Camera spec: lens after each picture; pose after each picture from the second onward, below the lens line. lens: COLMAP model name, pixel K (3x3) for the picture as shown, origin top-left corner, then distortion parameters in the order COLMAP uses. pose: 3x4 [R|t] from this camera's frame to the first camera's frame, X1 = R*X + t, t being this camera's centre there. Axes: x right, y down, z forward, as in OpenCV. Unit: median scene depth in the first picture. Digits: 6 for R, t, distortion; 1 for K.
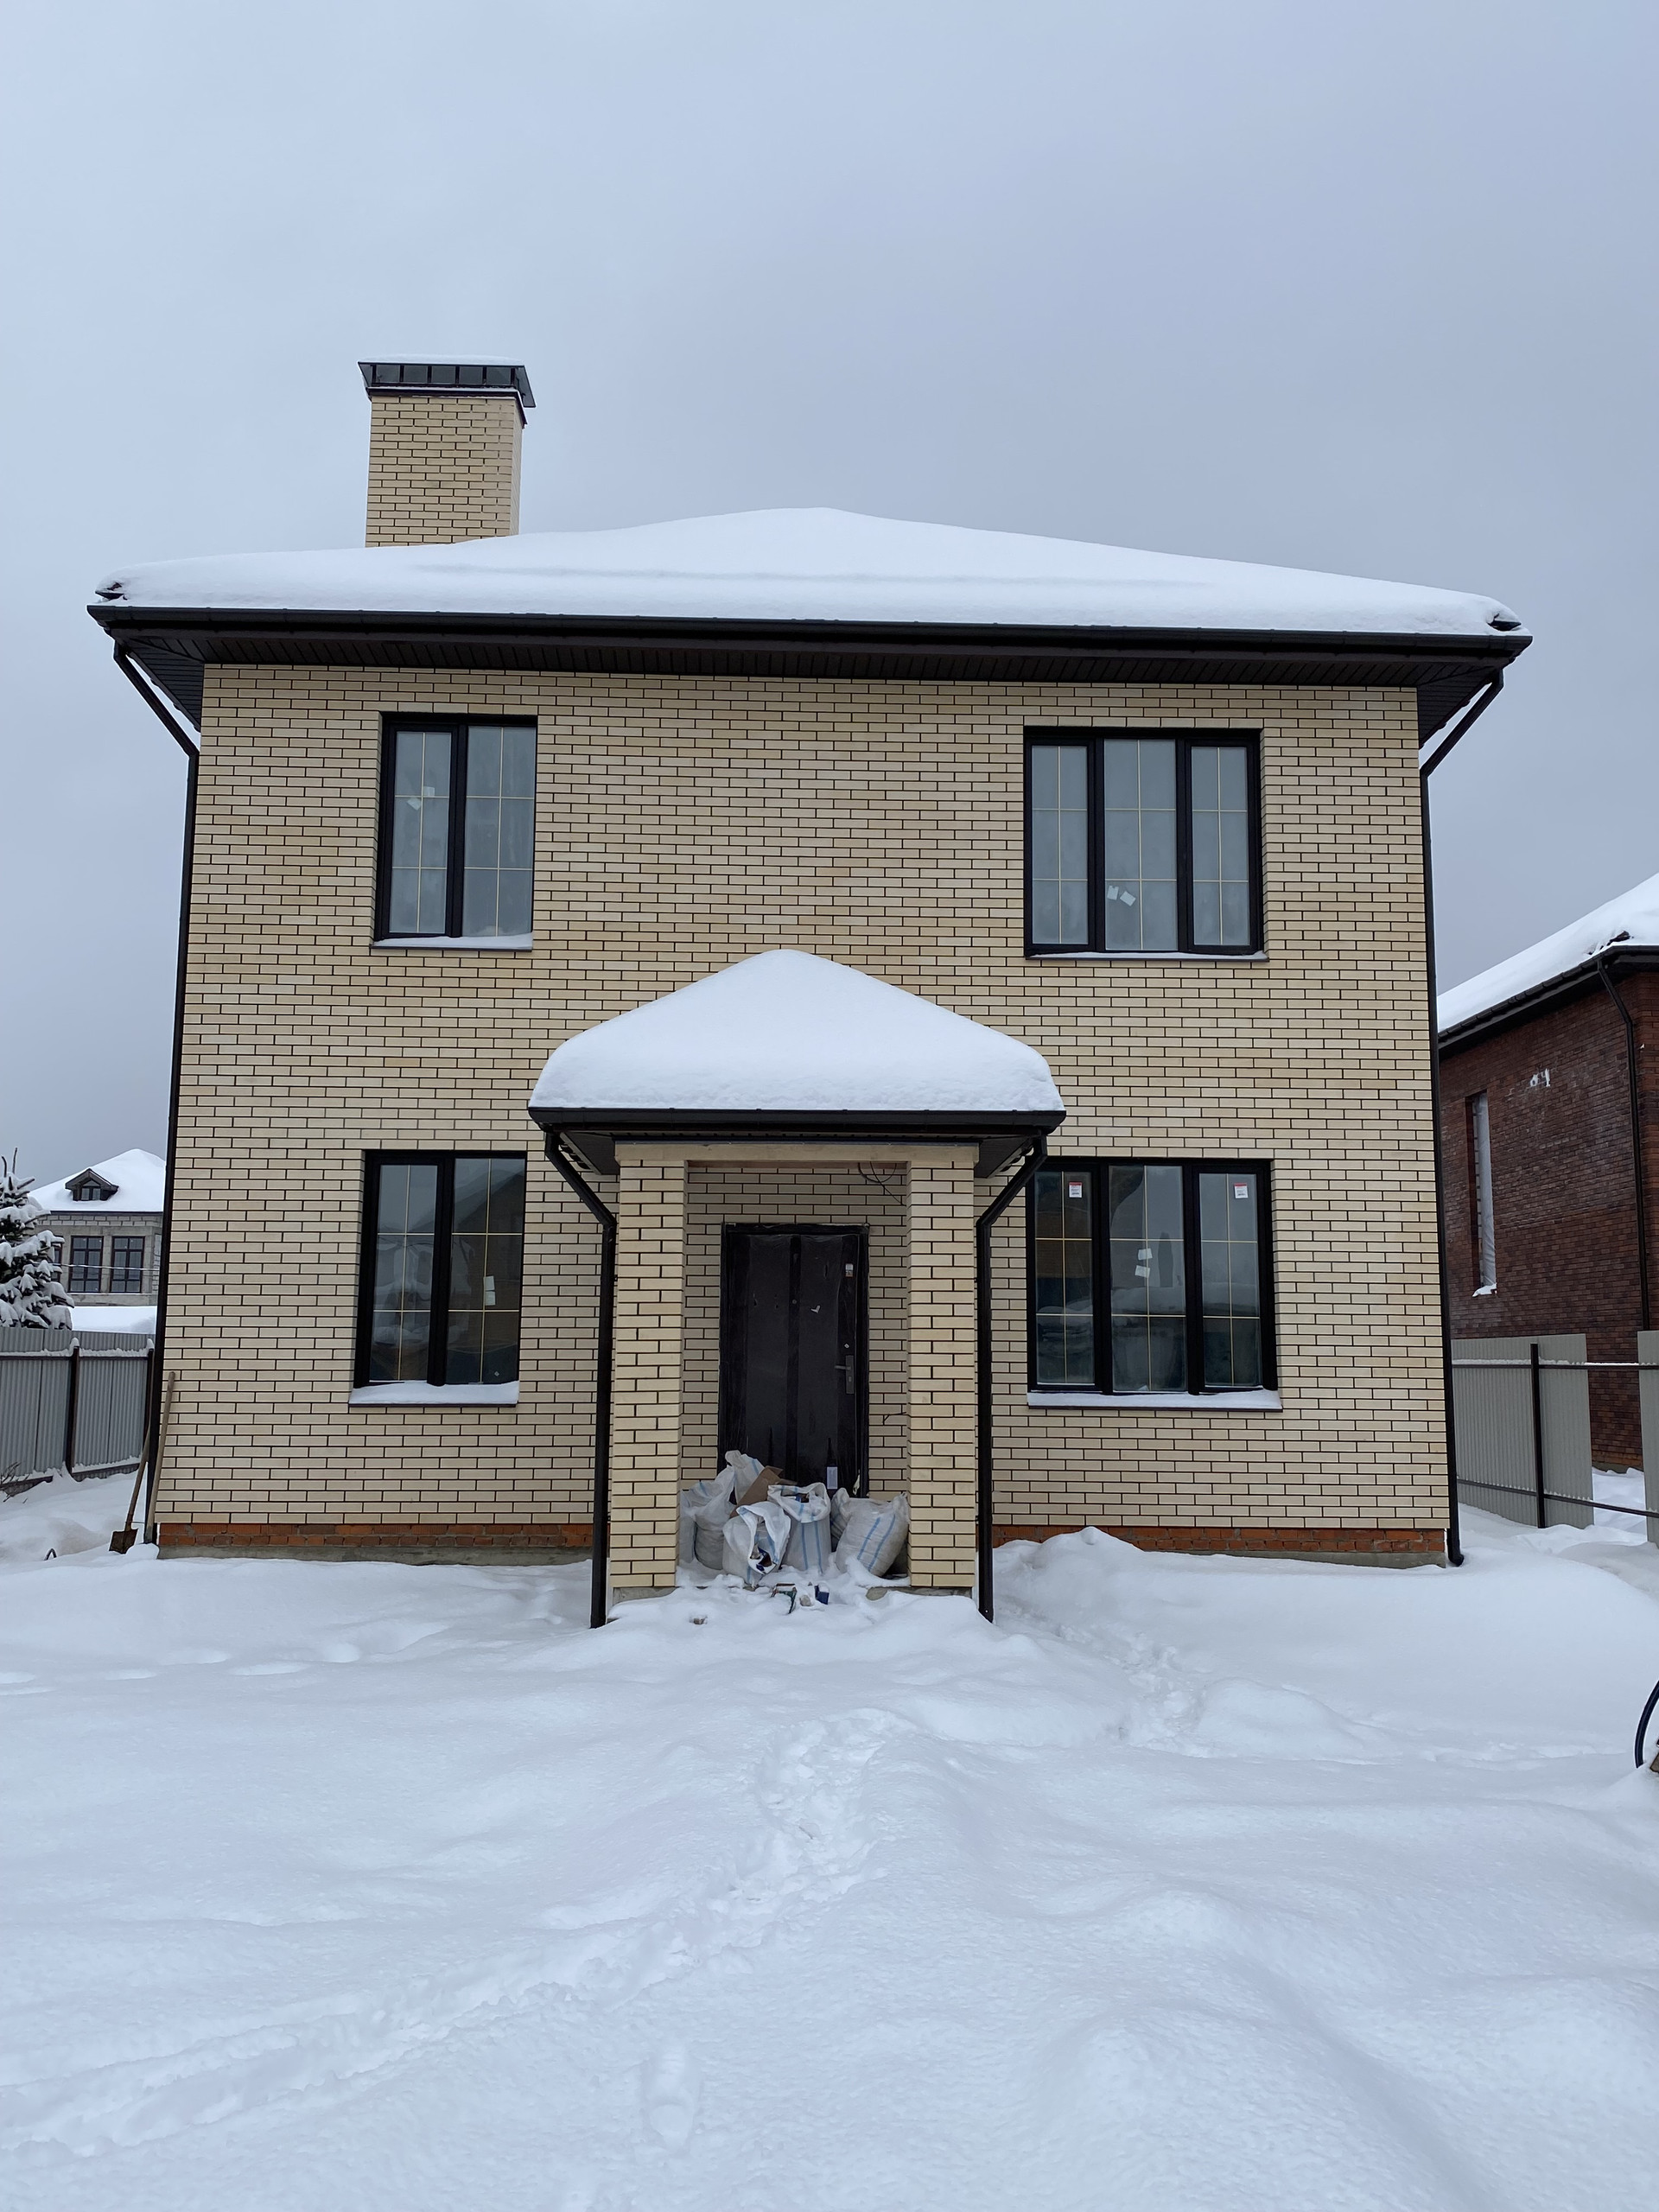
lens RADIAL K [[1804.5, 0, 830.7], [0, 1804.5, 1107.7], [0, 0, 1]] dist [0.030107, -0.013378]
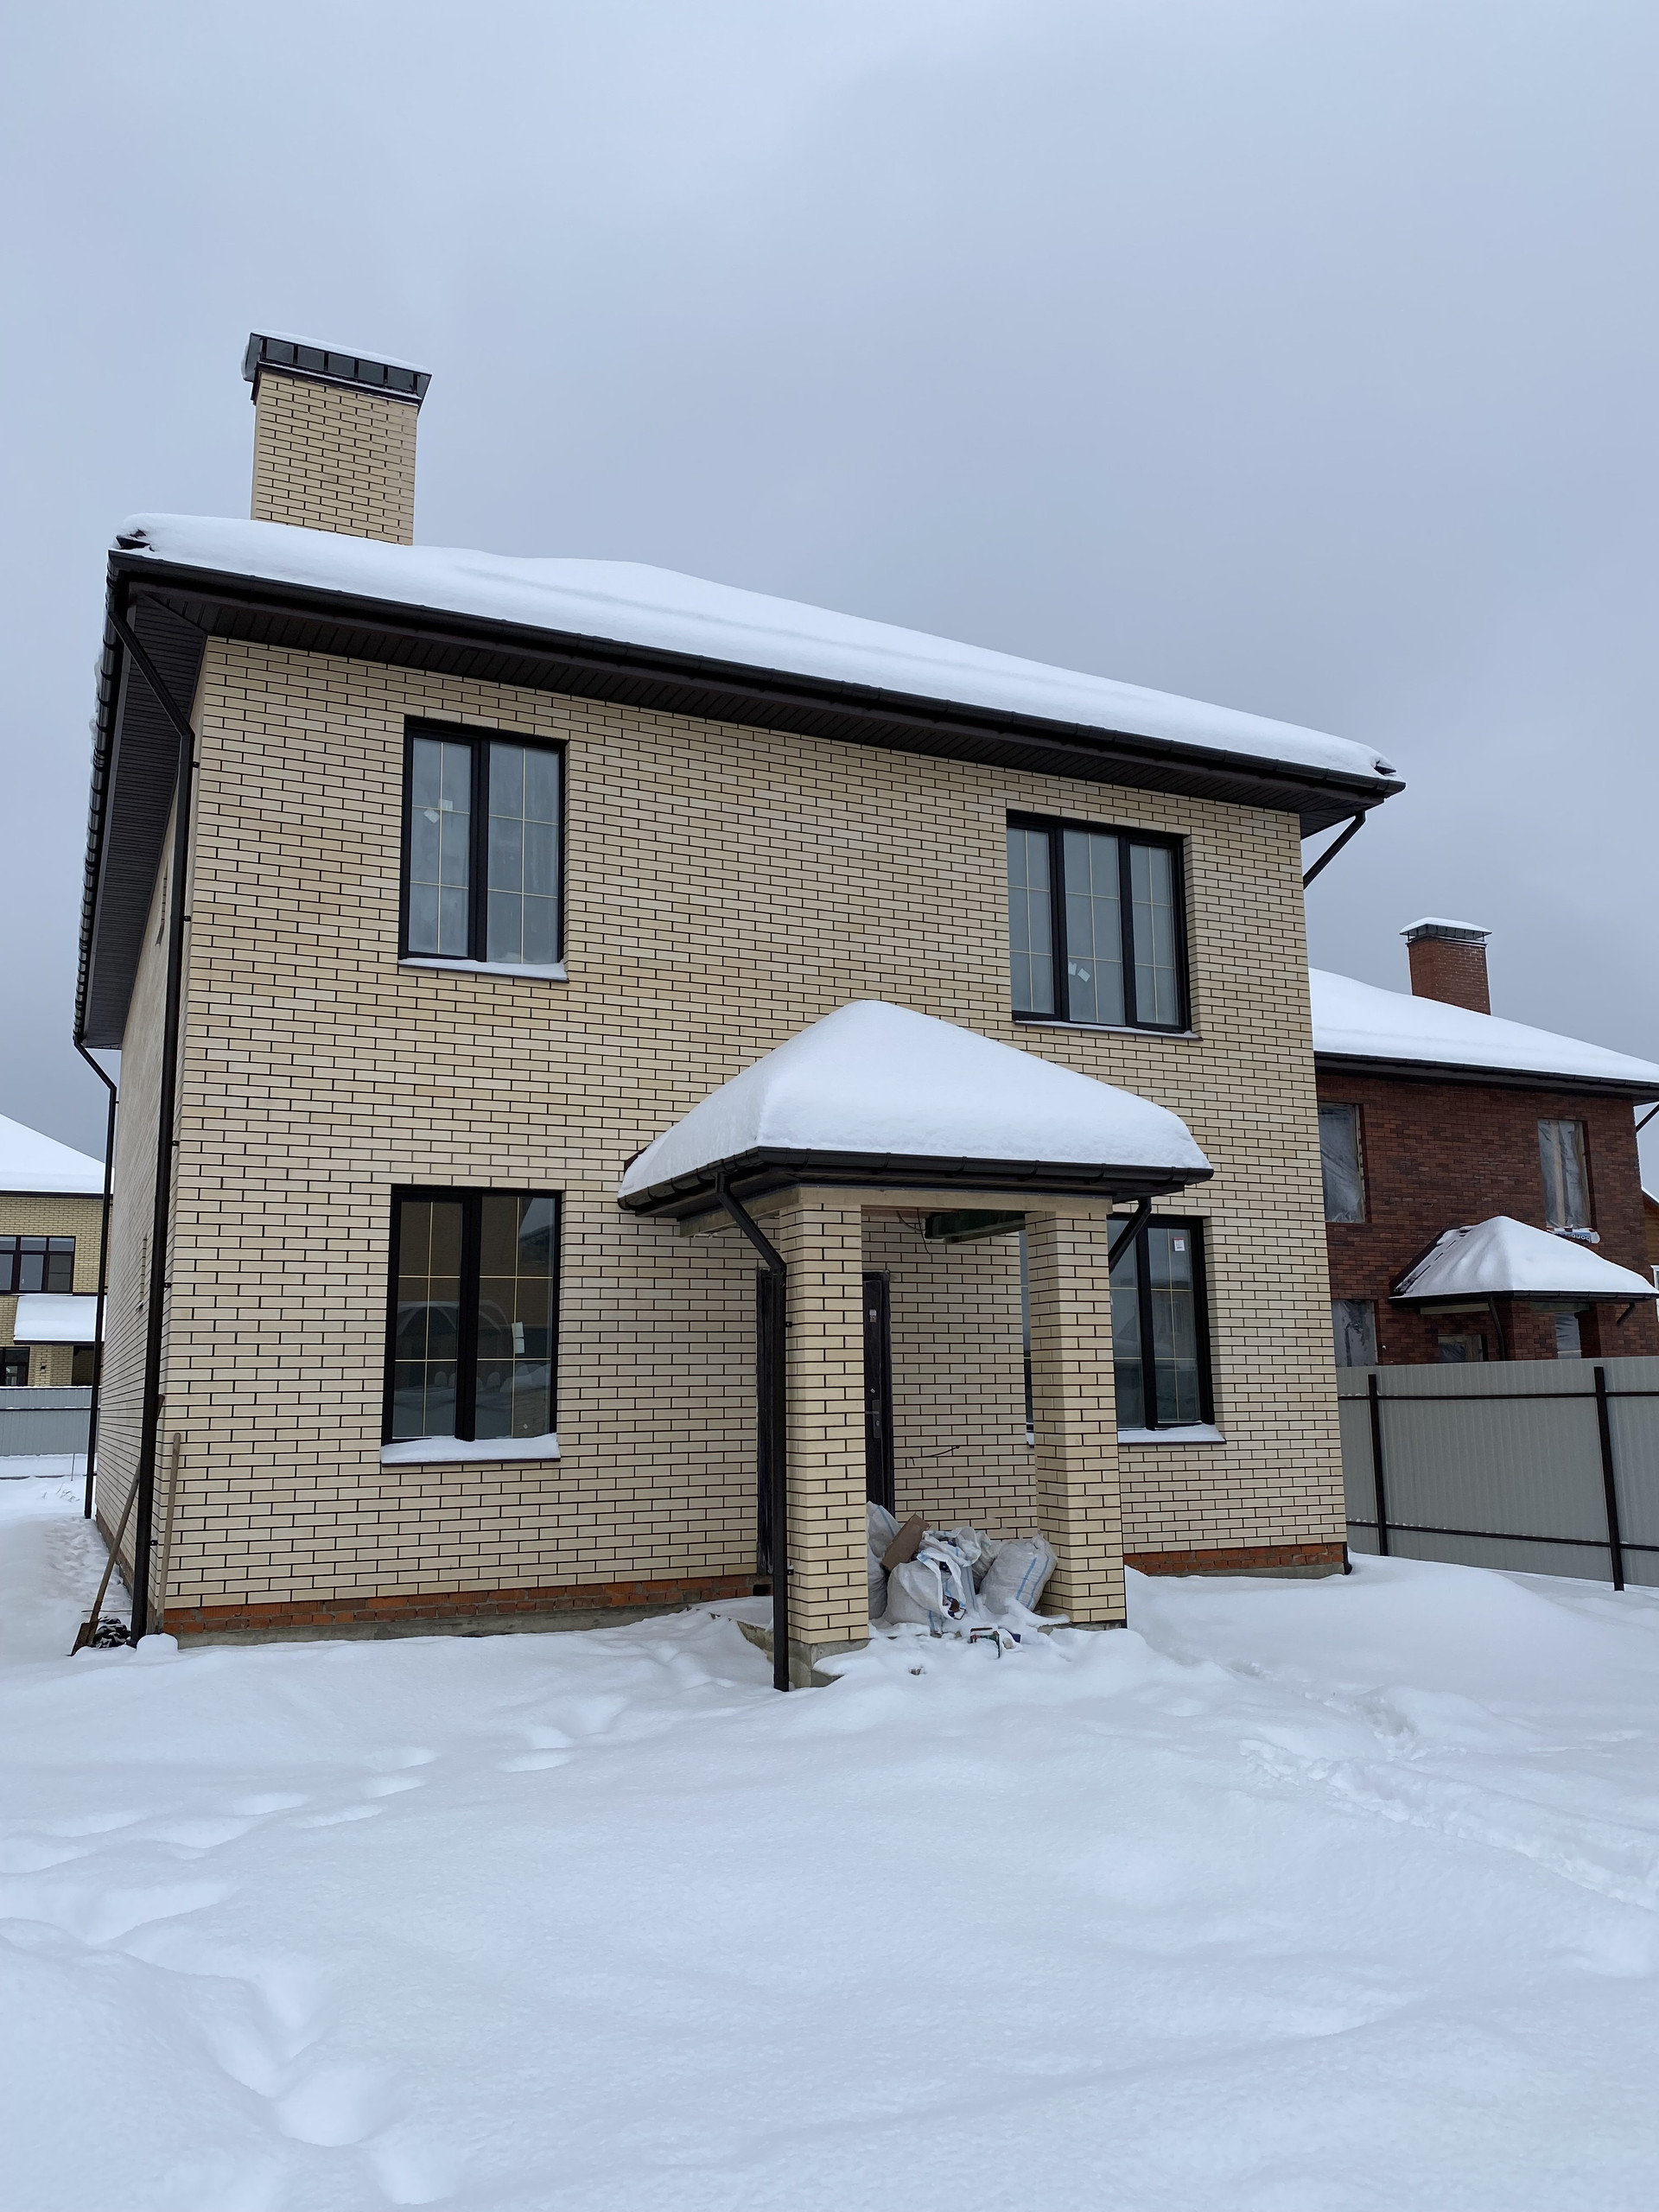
lens RADIAL K [[1698.3, 0, 820.3], [0, 1698.3, 1101.5], [0, 0, 1]] dist [0.034300, -0.024355]
pose [[0.924012, 0.048436, 0.379283, -0.388356], [-0.034926, 0.998489, -0.042424, 0.010428], [-0.380765, 0.025953, 0.924308, 0.116835]]
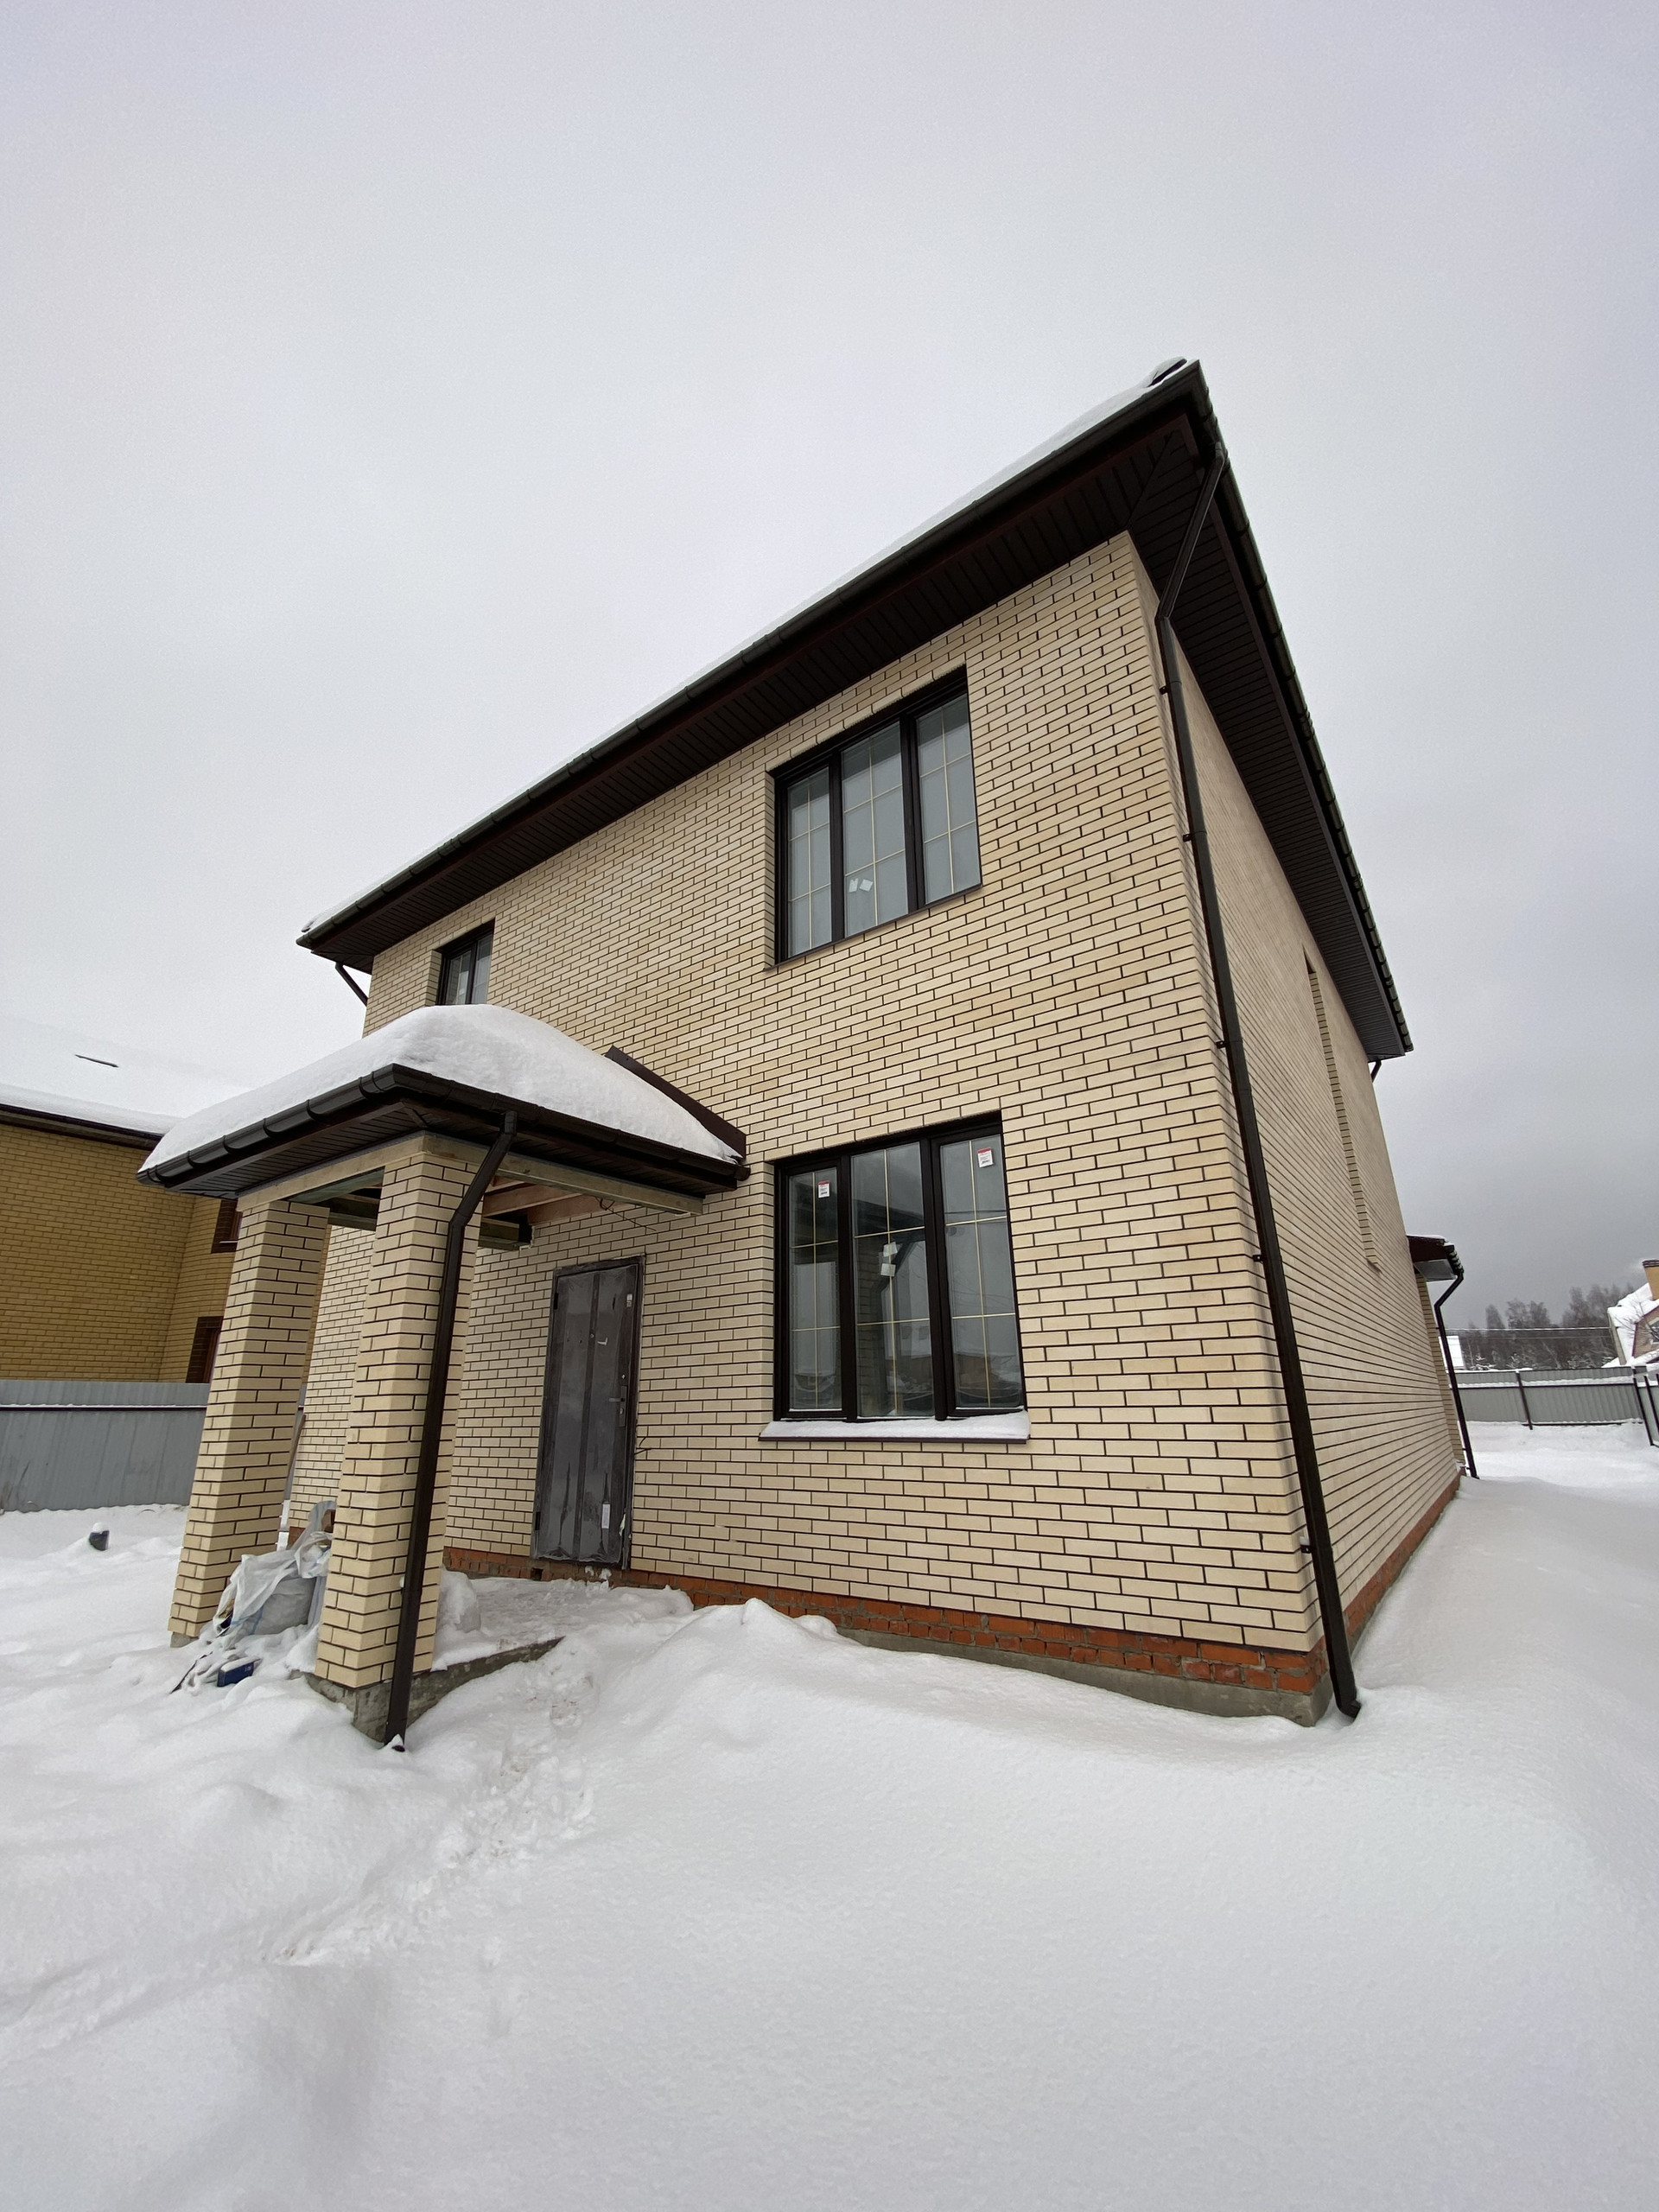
lens RADIAL K [[893.8, 0, 835.9], [0, 893.8, 1113.4], [0, 0, 1]] dist [0.009694, -0.000504]
pose [[0.790528, -0.213916, -0.573851, 0.419448], [0.113669, 0.971983, -0.205740, 0.104409], [0.601784, 0.097415, 0.792695, 0.654341]]
